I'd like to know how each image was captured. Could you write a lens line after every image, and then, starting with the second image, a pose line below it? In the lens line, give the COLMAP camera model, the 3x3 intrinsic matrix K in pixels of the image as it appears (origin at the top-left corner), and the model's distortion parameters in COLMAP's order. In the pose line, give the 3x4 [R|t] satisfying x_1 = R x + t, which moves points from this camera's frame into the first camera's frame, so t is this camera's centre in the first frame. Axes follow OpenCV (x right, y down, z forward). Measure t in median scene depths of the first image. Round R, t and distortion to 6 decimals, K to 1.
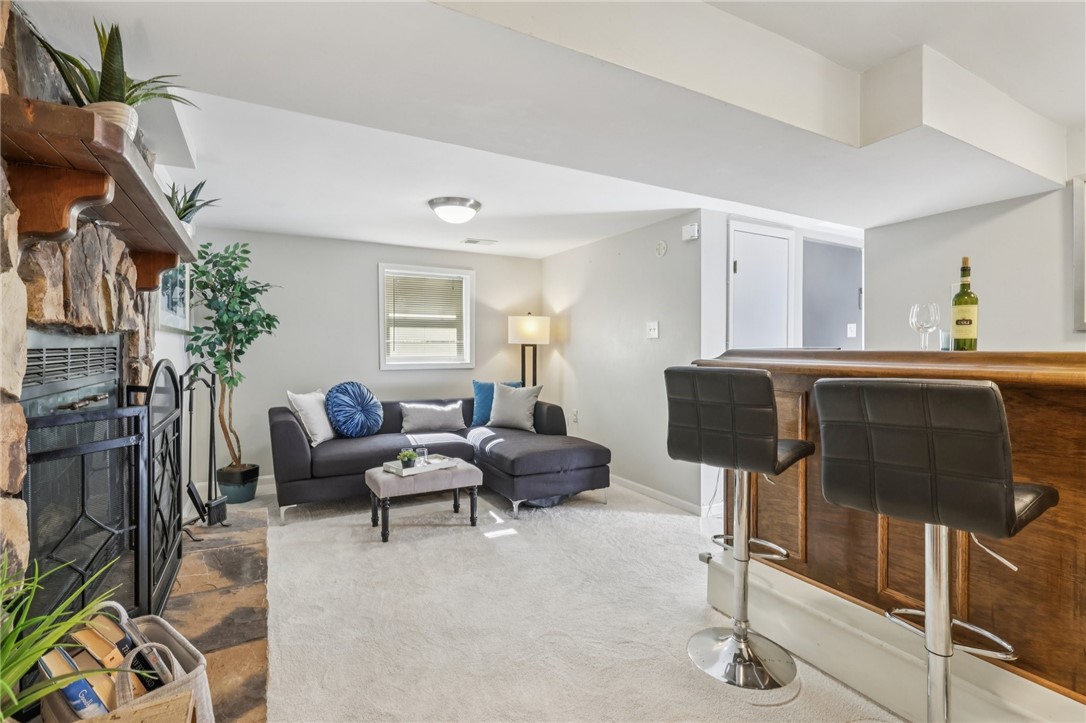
lens RADIAL K [[507.7, 0, 546.3], [0, 507.7, 353.1], [0, 0, 1]] dist [0.003885, 0.001059]
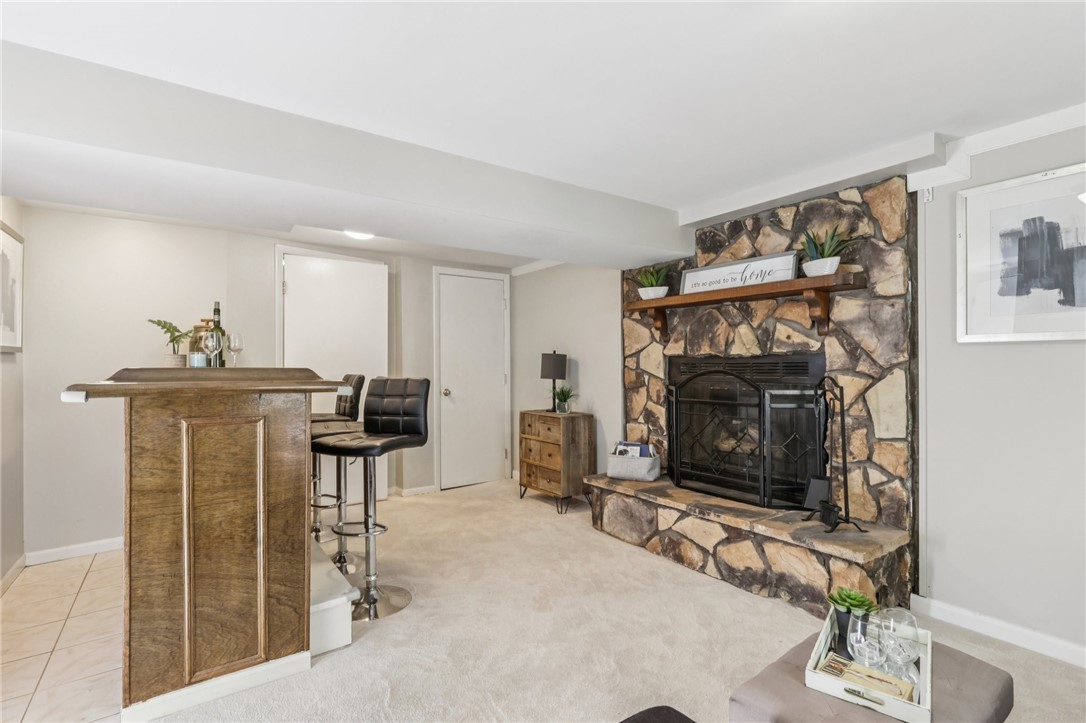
lens RADIAL K [[507.7, 0, 541.8], [0, 507.7, 361.8], [0, 0, 1]] dist [0.003885, 0.001059]
pose [[-0.994579, 0.006507, -0.103781, 0.060271], [0.005663, 0.999949, 0.008420, -0.022685], [0.103830, 0.007786, -0.994565, 1.867137]]
